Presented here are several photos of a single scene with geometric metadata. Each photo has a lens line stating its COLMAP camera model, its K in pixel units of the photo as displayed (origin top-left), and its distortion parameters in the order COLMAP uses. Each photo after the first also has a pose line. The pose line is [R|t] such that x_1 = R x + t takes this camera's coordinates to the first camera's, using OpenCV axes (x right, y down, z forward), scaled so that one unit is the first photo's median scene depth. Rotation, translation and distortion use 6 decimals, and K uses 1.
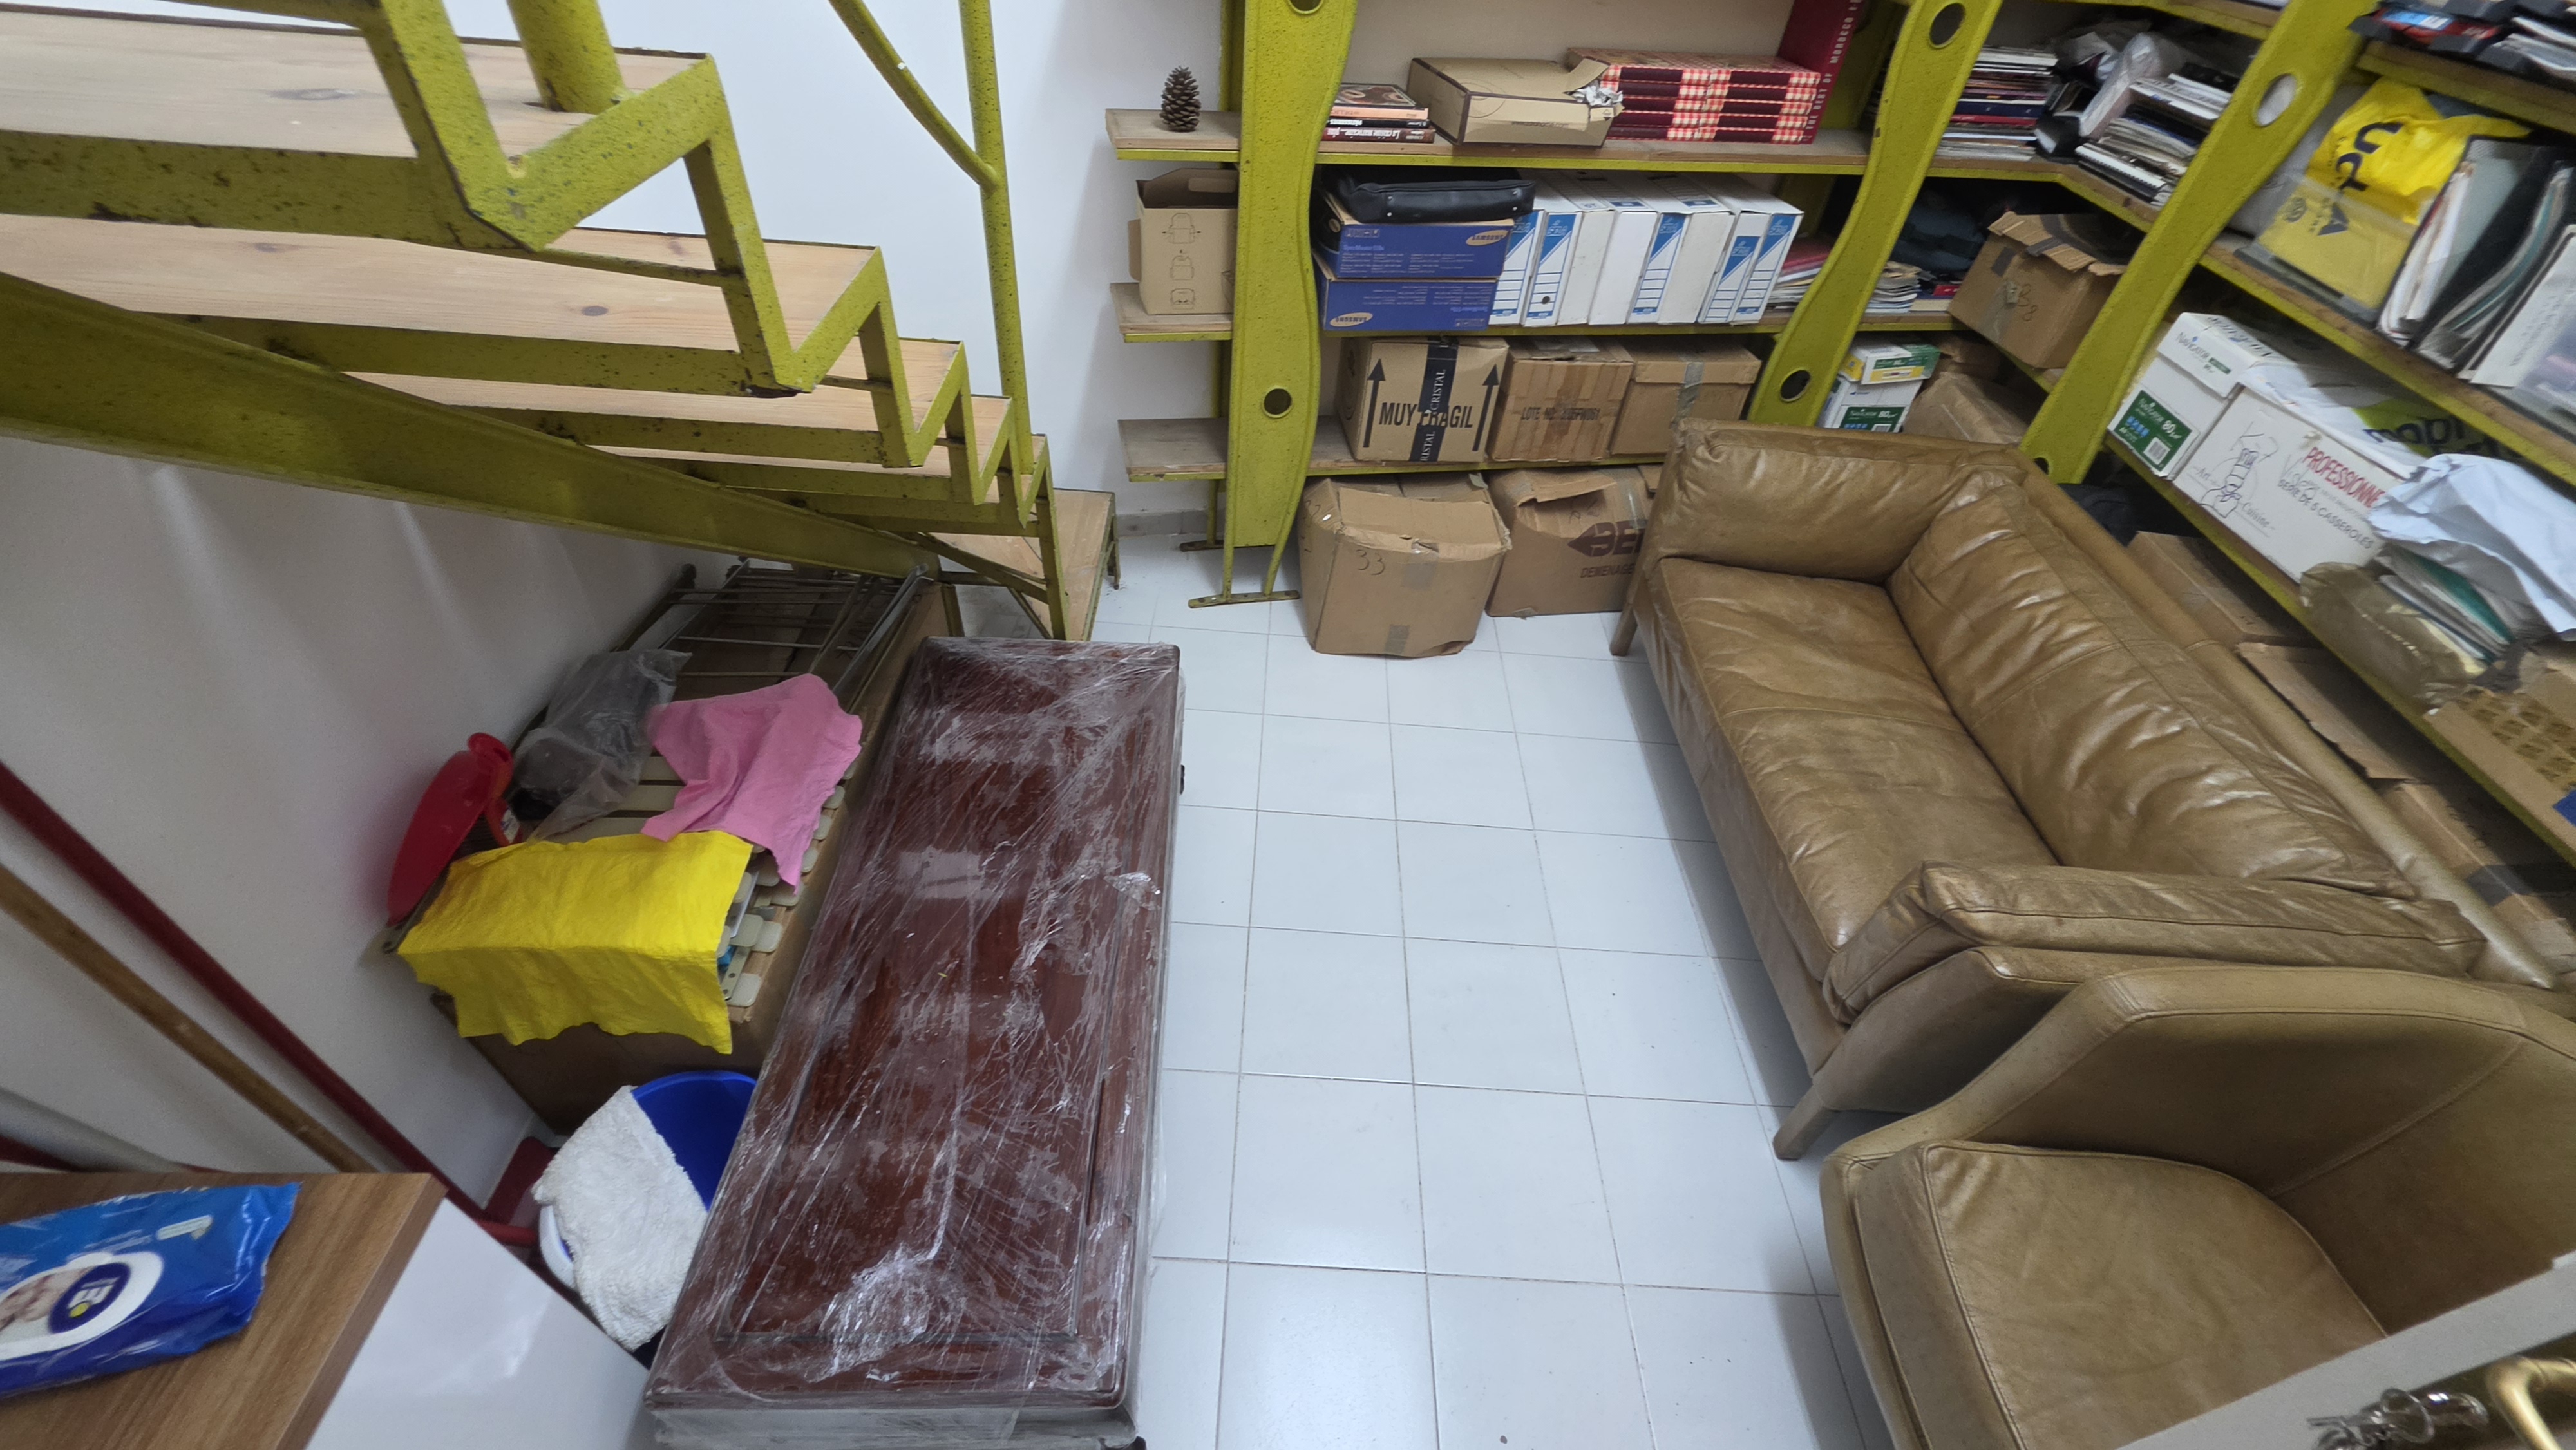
lens RADIAL K [[1036.3, 0, 1278.5], [0, 1036.3, 698.7], [0, 0, 1]] dist [0.000234, -0.000206]
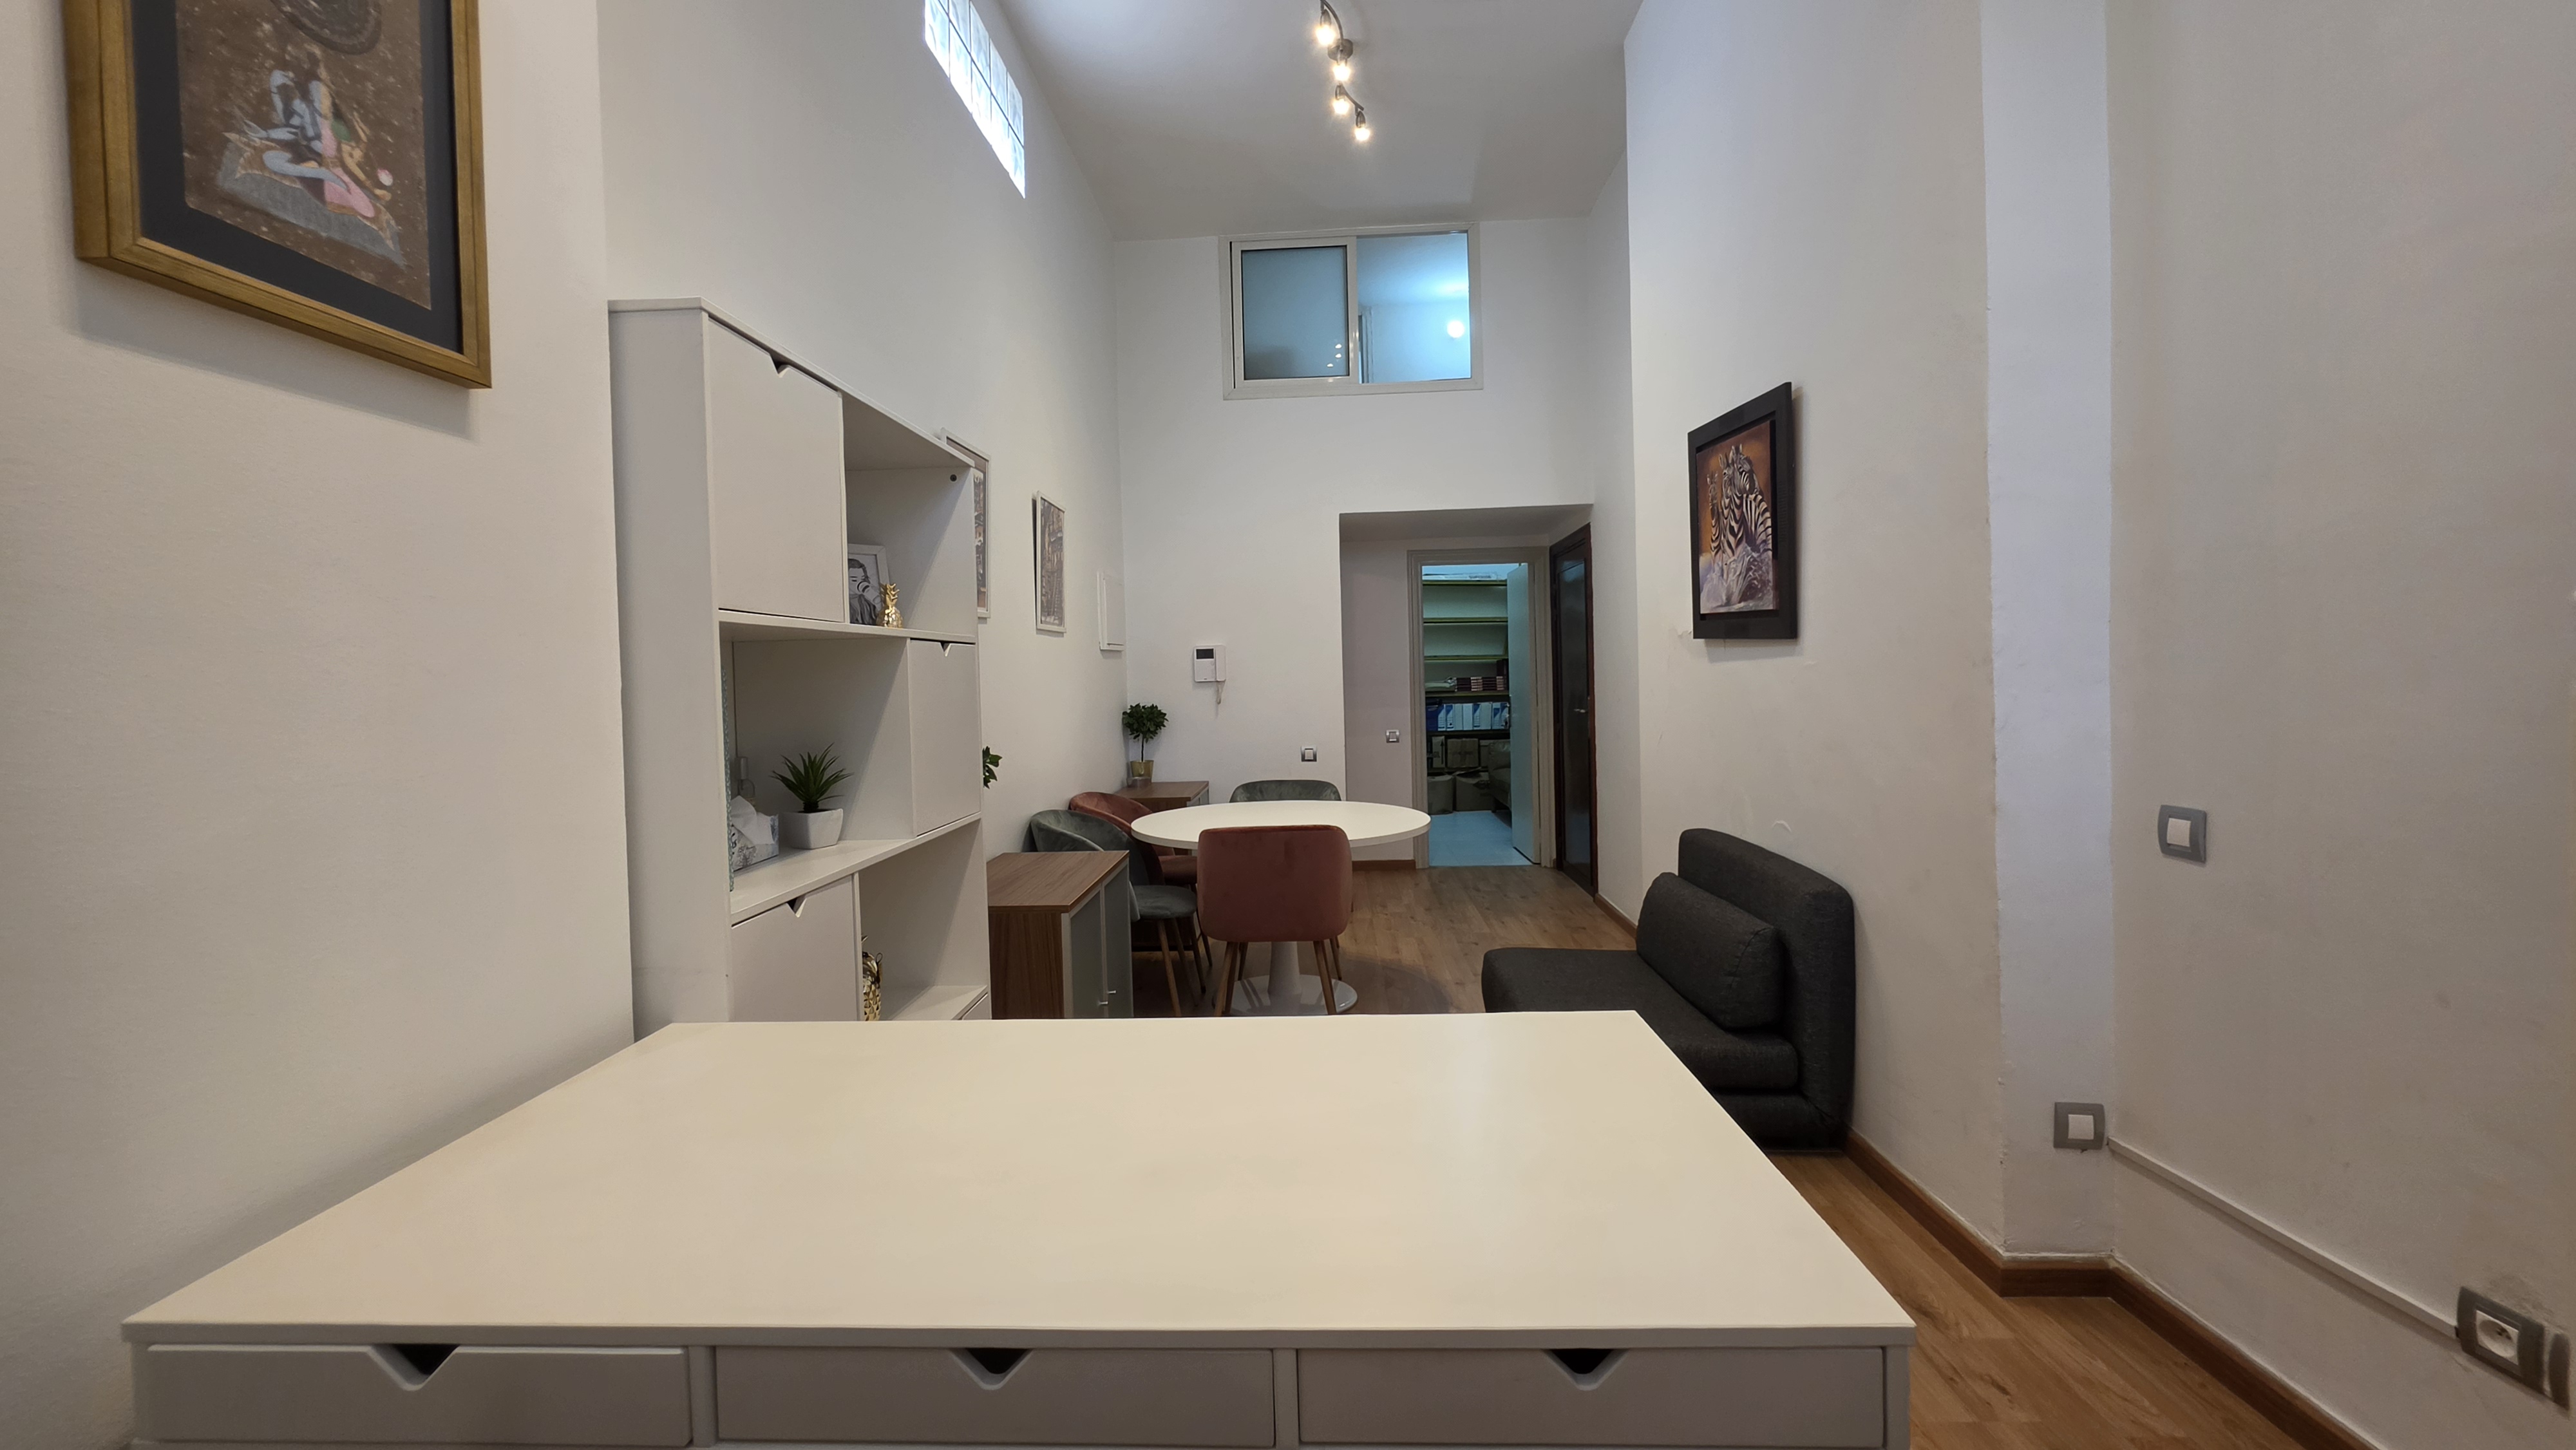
lens RADIAL K [[1036.3, 0, 1278.5], [0, 1036.3, 698.7], [0, 0, 1]] dist [0.000234, -0.000206]
pose [[0.996081, -0.087379, -0.013721, -0.373733], [0.057251, 0.755177, -0.653017, 2.259182], [0.067422, 0.649672, 0.757219, -2.312262]]
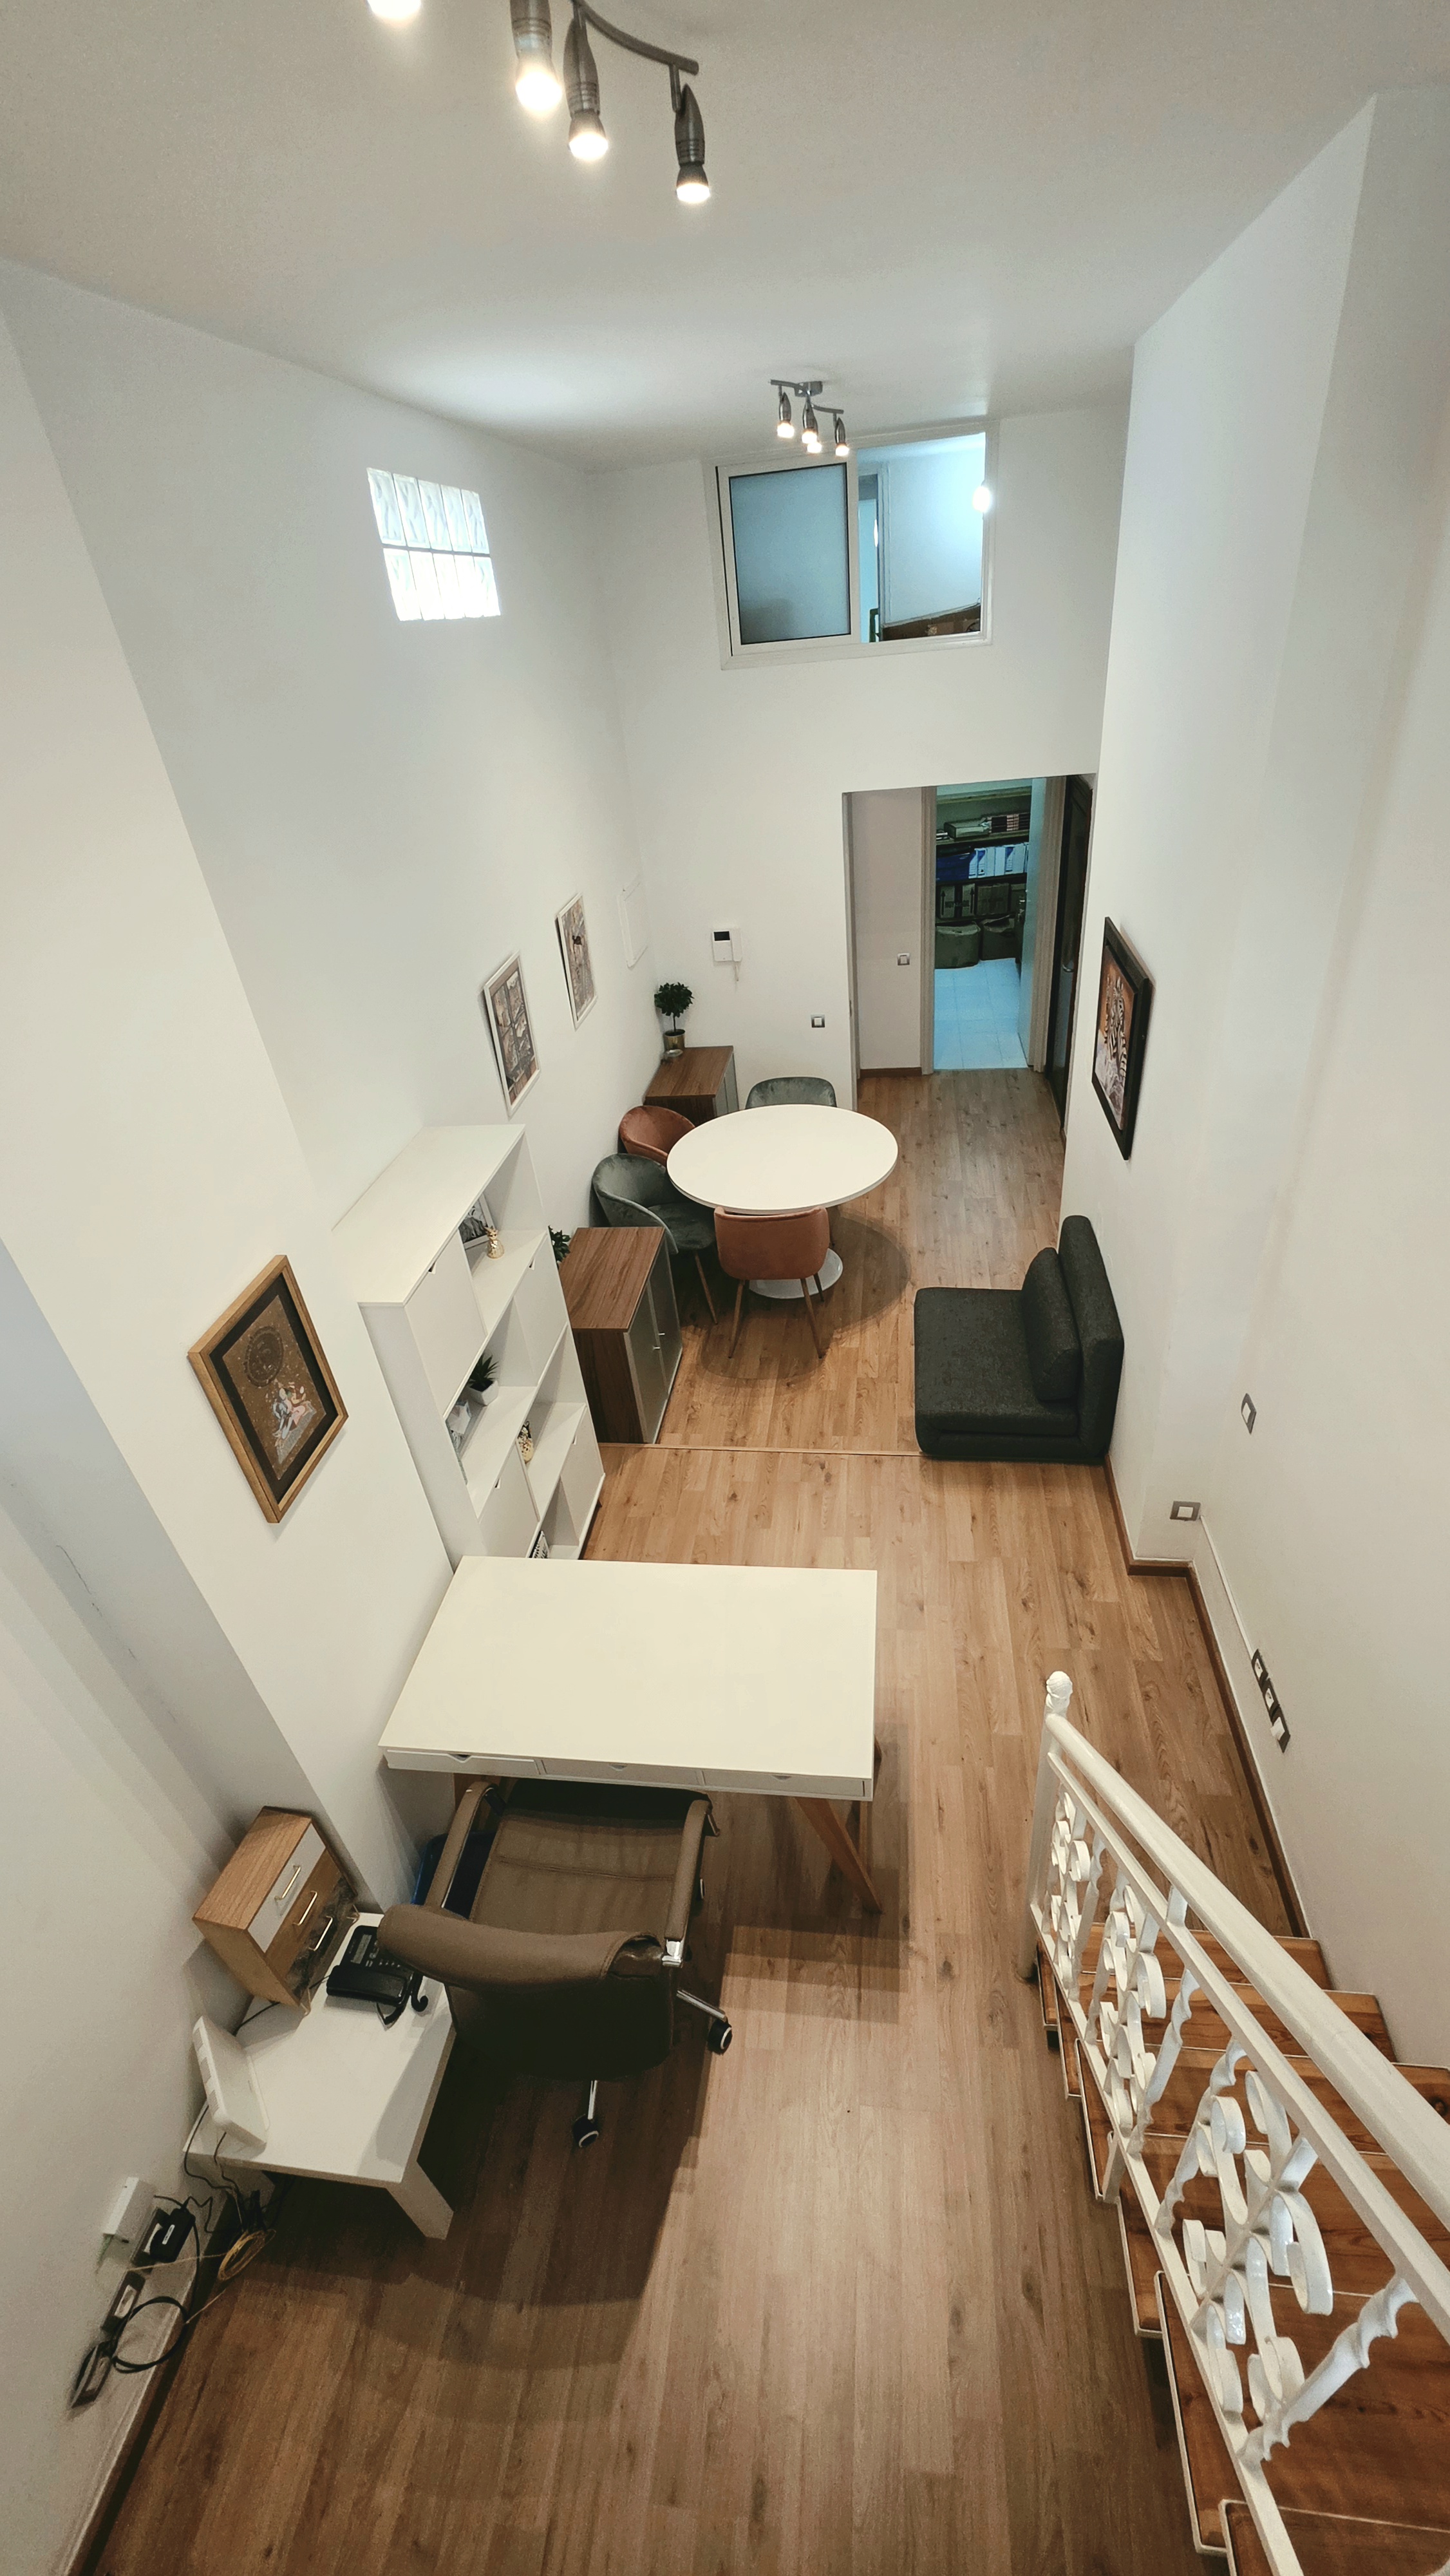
lens RADIAL K [[1036.3, 0, 742.2], [0, 1036.3, 1282.1], [0, 0, 1]] dist [0.000234, -0.000206]
pose [[0.983889, -0.074975, -0.162298, -0.143965], [0.049312, 0.986409, -0.156736, 1.890540], [0.171843, 0.146208, 0.974214, -3.049705]]
